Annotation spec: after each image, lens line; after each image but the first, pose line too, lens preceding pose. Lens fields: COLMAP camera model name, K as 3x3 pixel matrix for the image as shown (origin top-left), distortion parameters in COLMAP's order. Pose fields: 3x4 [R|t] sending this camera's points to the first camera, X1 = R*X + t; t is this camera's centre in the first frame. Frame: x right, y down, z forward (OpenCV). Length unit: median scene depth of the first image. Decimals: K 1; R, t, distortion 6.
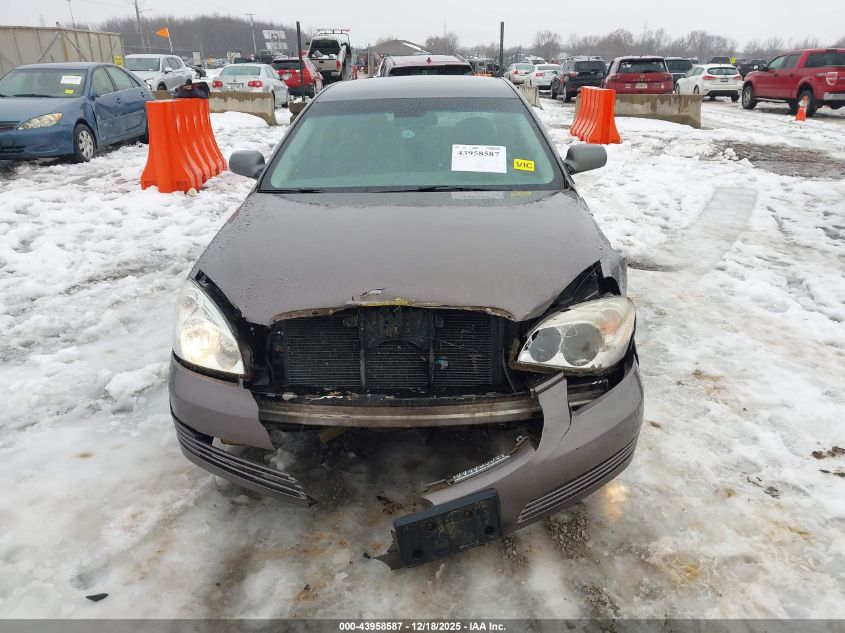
lens RADIAL K [[650.4, 0, 426.3], [0, 650.4, 316.3], [0, 0, 1]] dist [0.003421, 0.005322]
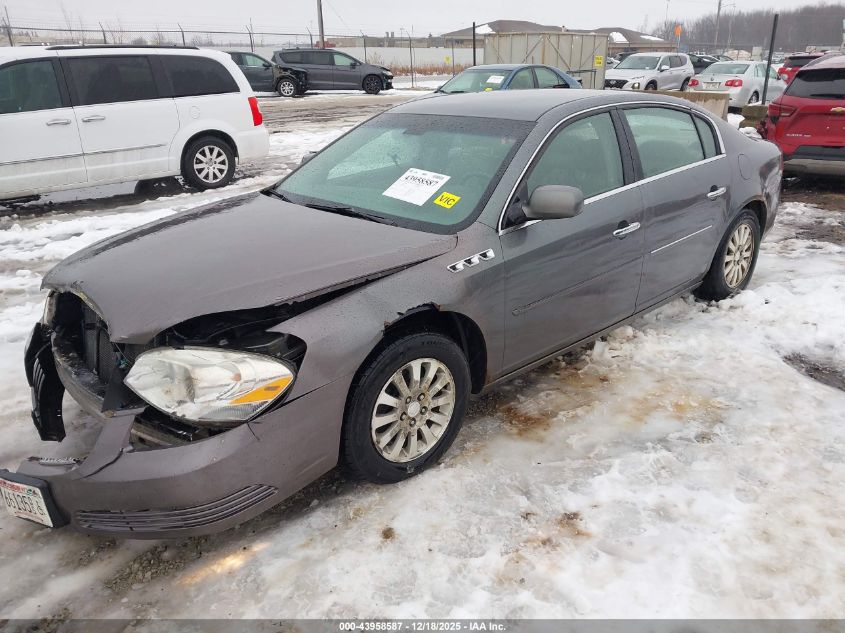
lens RADIAL K [[650.4, 0, 423.6], [0, 650.4, 311.9], [0, 0, 1]] dist [0.003421, 0.005322]
pose [[0.716772, 0.247899, -0.651754, 0.652463], [-0.247800, 0.964218, 0.094226, -0.144863], [0.651792, 0.093966, 0.752554, 0.304266]]
